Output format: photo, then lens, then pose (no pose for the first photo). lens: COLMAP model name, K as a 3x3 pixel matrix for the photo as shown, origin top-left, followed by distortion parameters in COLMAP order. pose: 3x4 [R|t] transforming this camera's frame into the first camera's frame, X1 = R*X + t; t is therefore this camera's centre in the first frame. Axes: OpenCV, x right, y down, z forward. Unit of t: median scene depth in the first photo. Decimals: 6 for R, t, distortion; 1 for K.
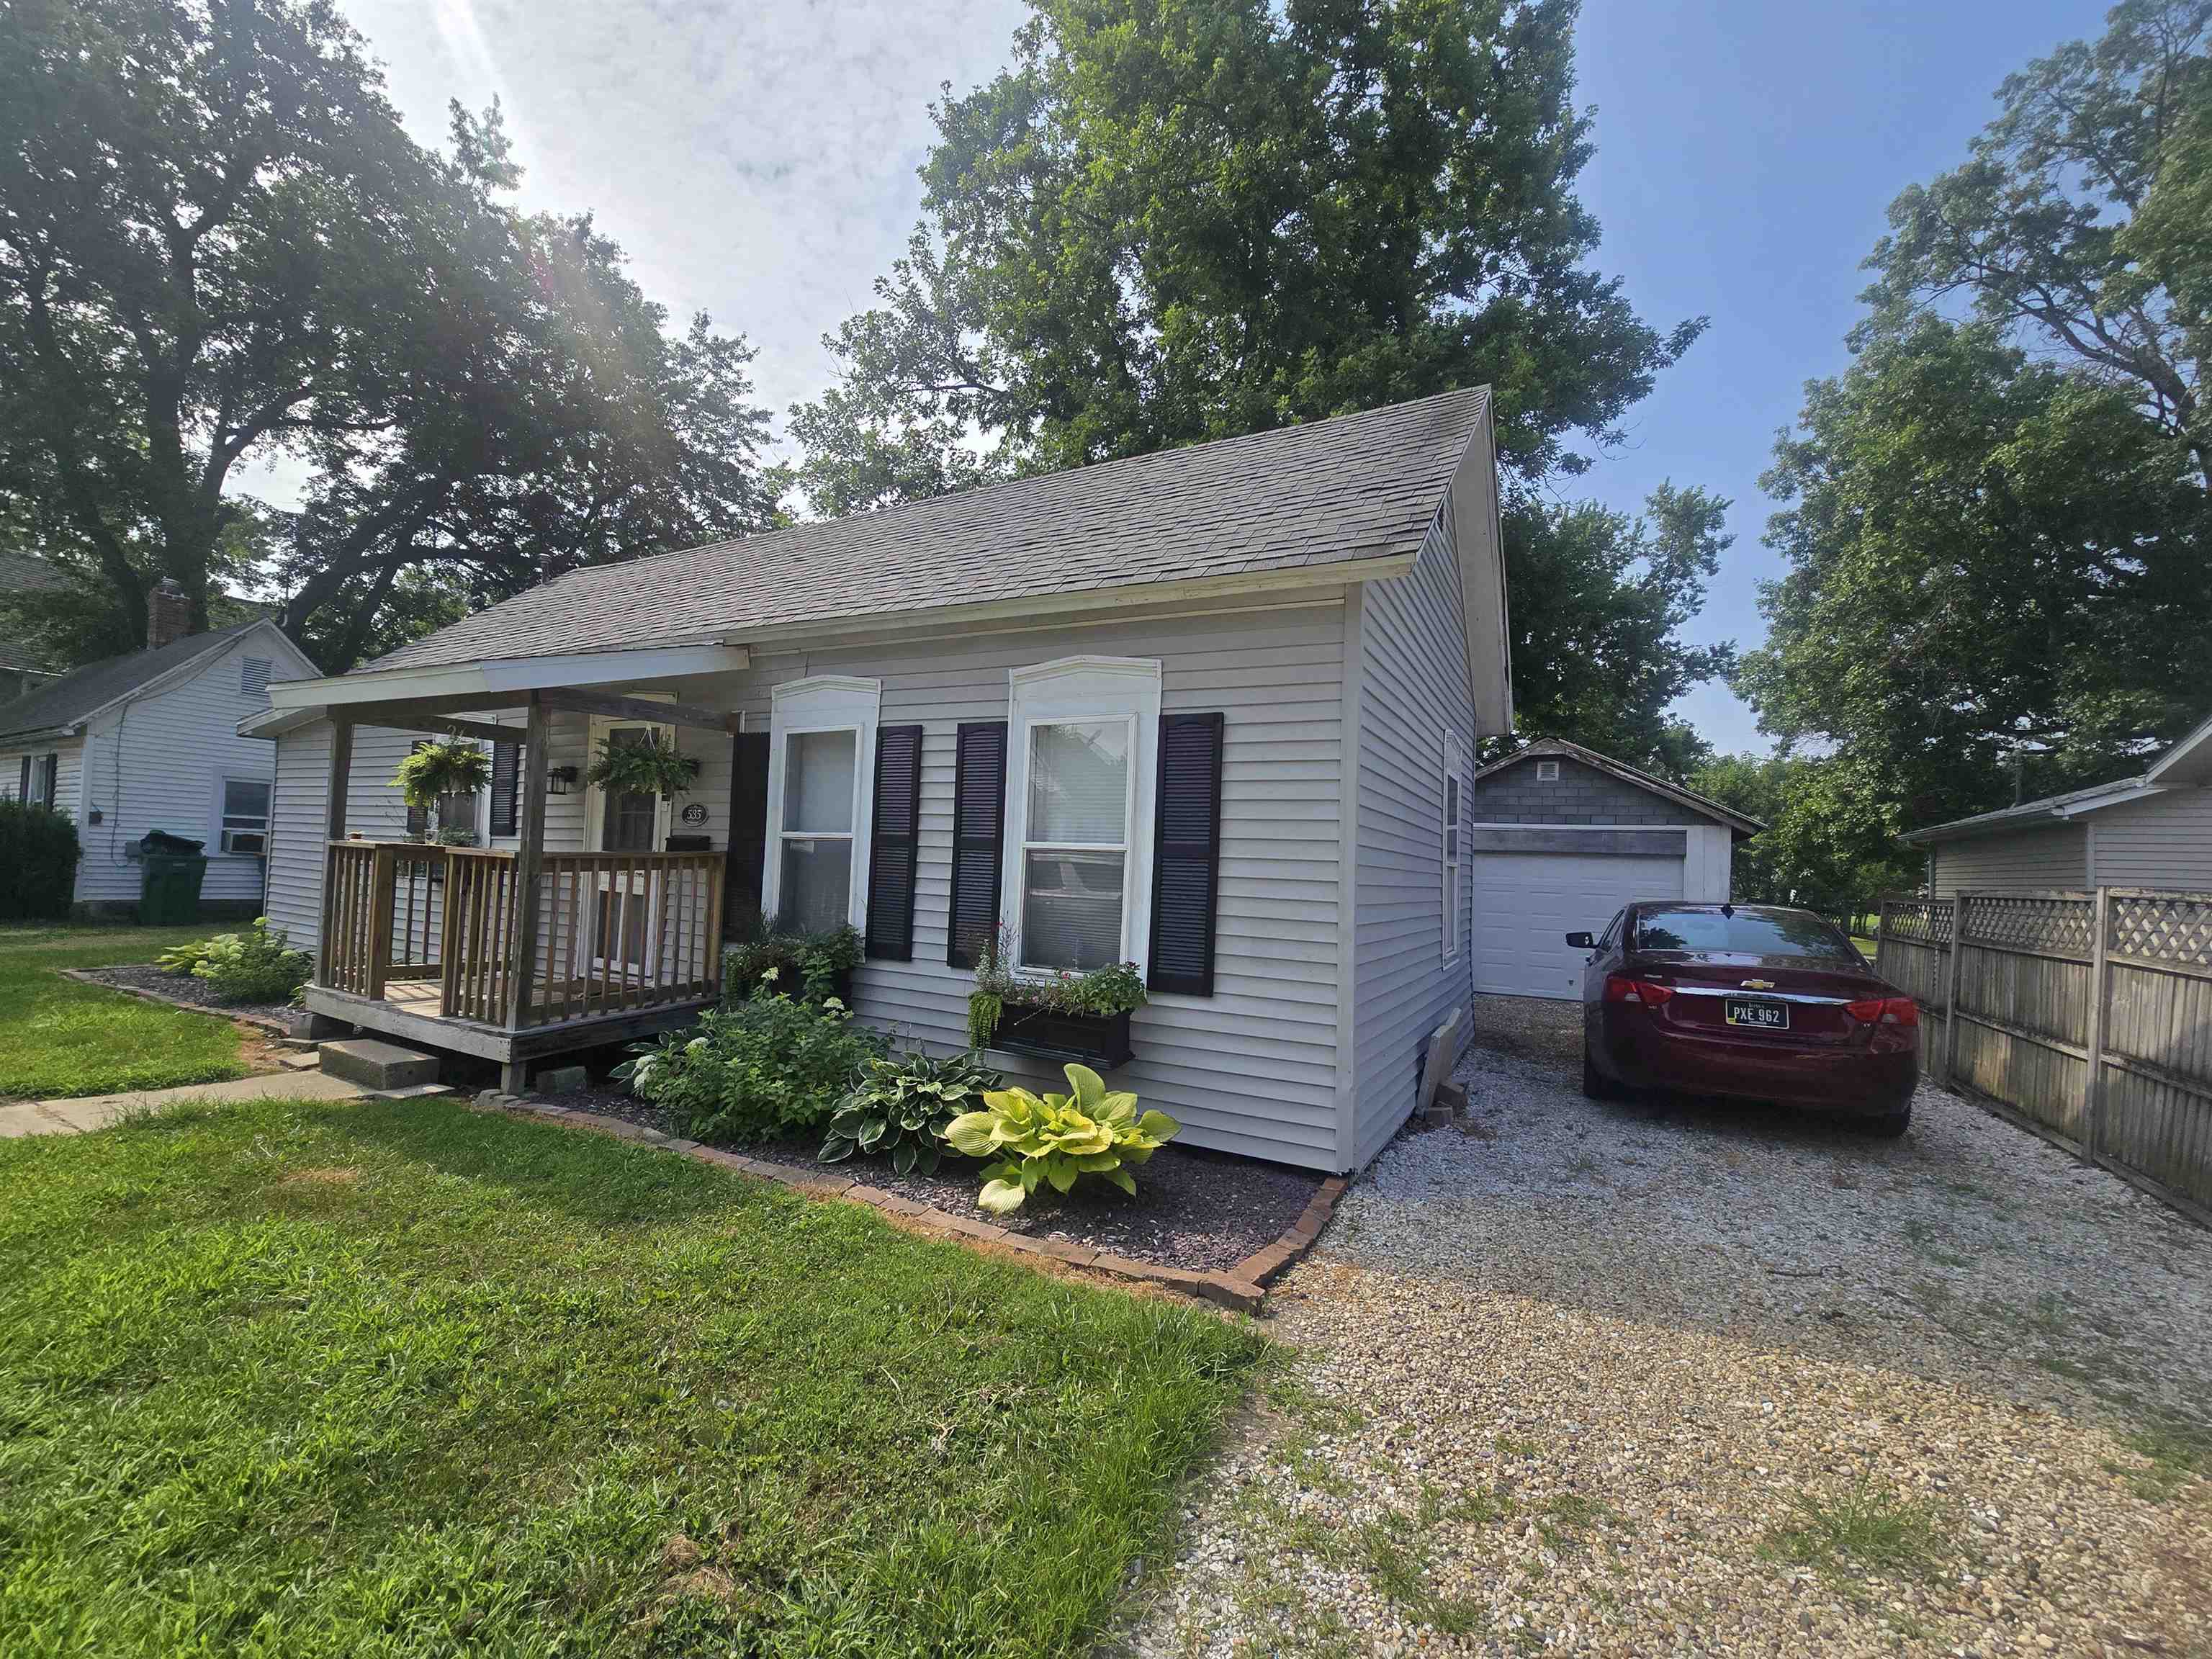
lens RADIAL K [[905.2, 0, 1087.7], [0, 905.2, 832.2], [0, 0, 1]] dist [-0.006085, 0.000499]
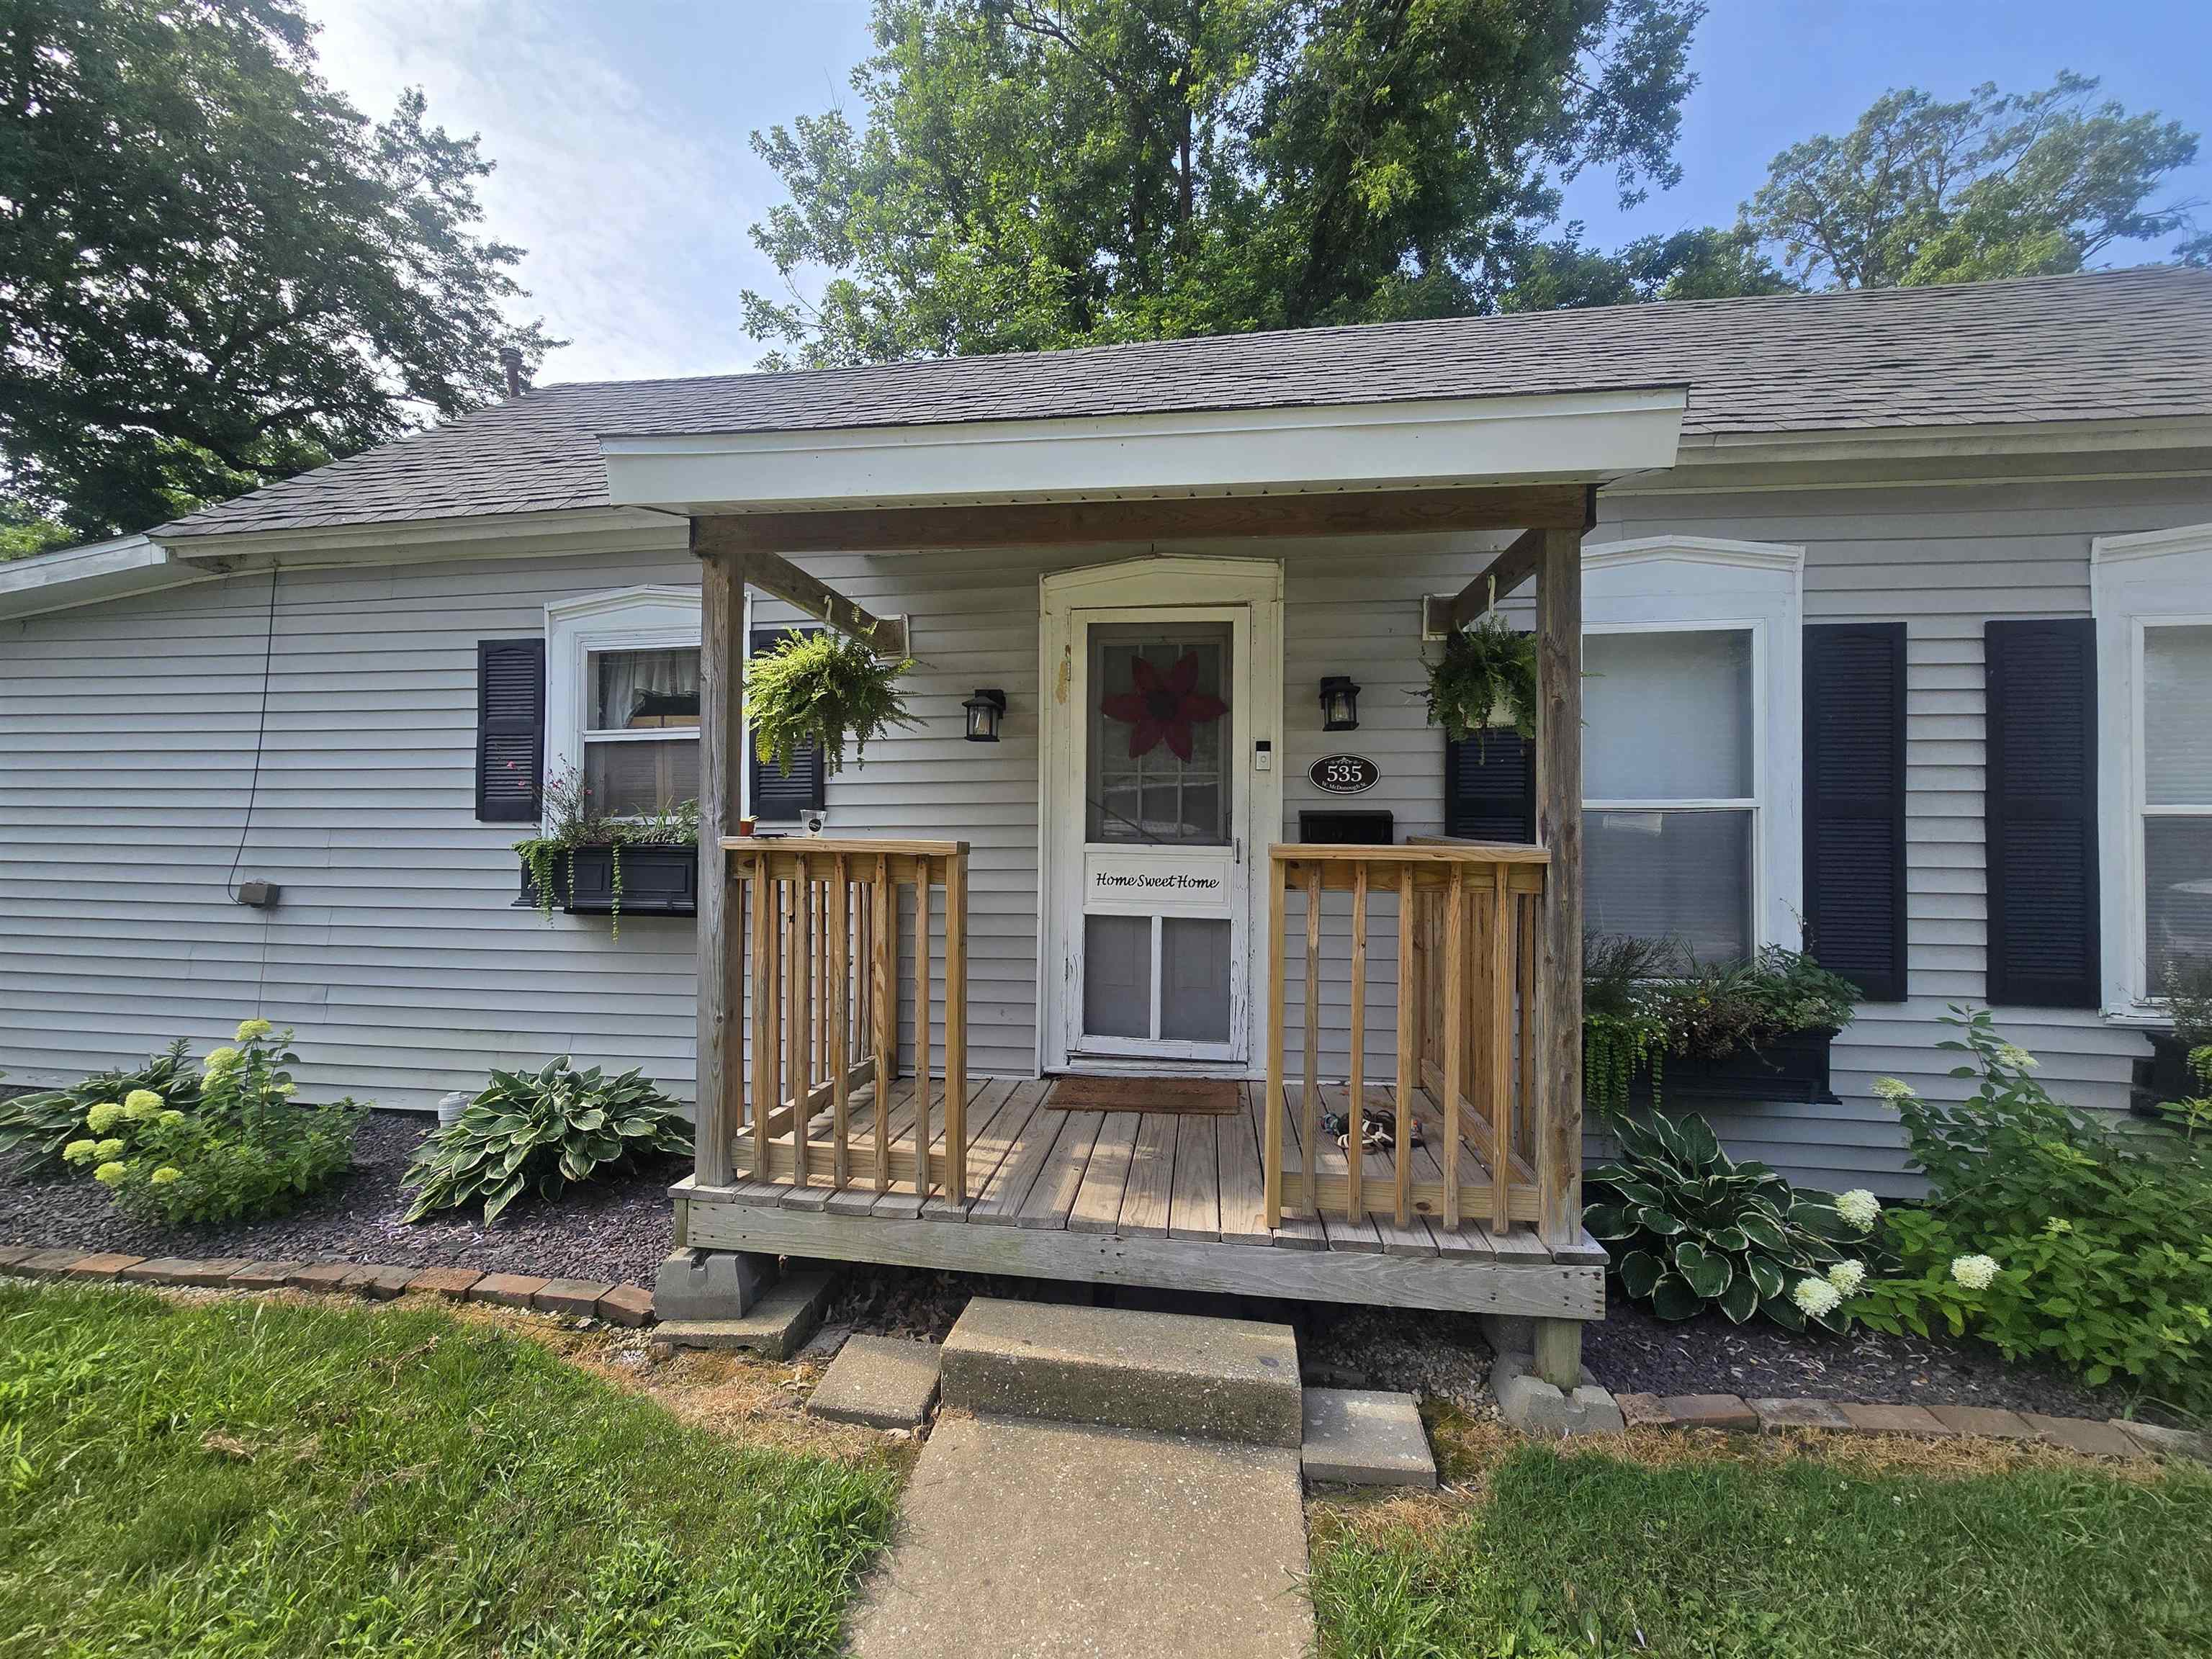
lens RADIAL K [[905.2, 0, 1086.6], [0, 905.2, 833.2], [0, 0, 1]] dist [-0.006085, 0.000499]
pose [[0.936784, -0.029317, 0.348679, -0.867702], [0.017816, 0.999188, 0.036144, -0.005289], [-0.349456, -0.027647, 0.936545, 0.569489]]
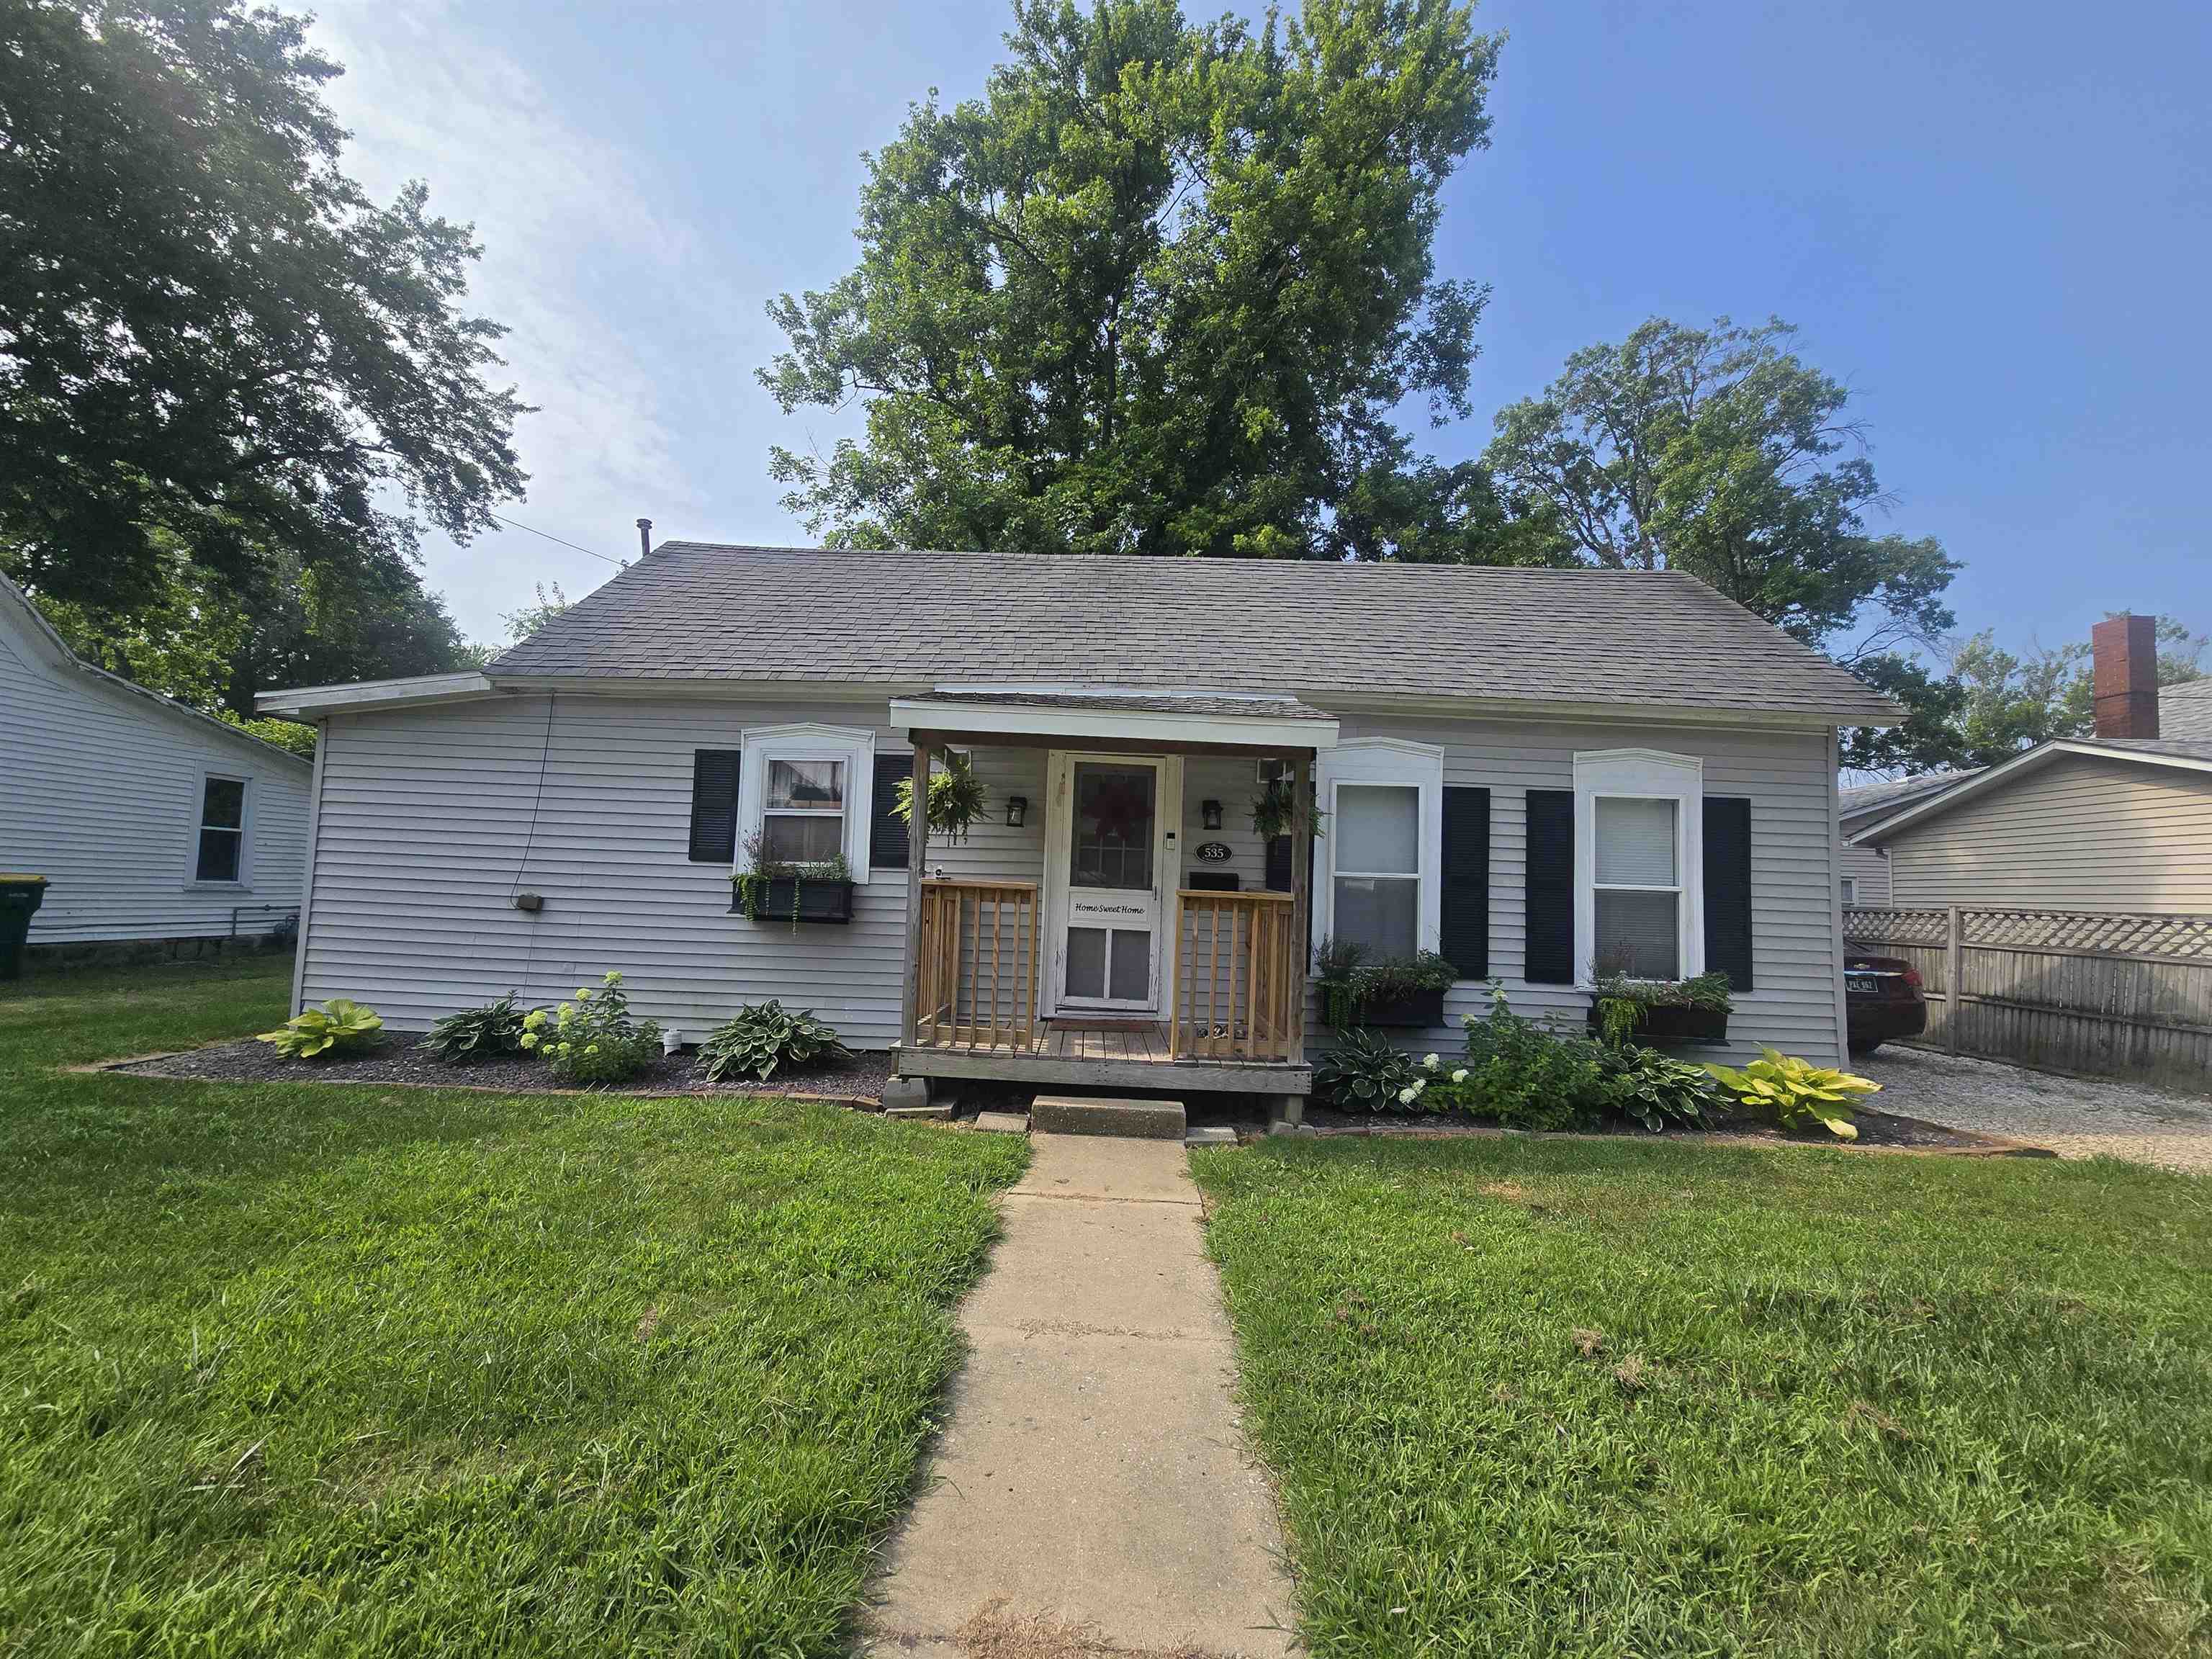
lens RADIAL K [[905.2, 0, 1087.2], [0, 905.2, 828.5], [0, 0, 1]] dist [-0.006085, 0.000499]
pose [[0.886479, 0.024820, 0.462103, -1.159337], [-0.018924, 0.999670, -0.017391, -0.028787], [-0.462382, 0.006672, 0.886656, 0.144241]]
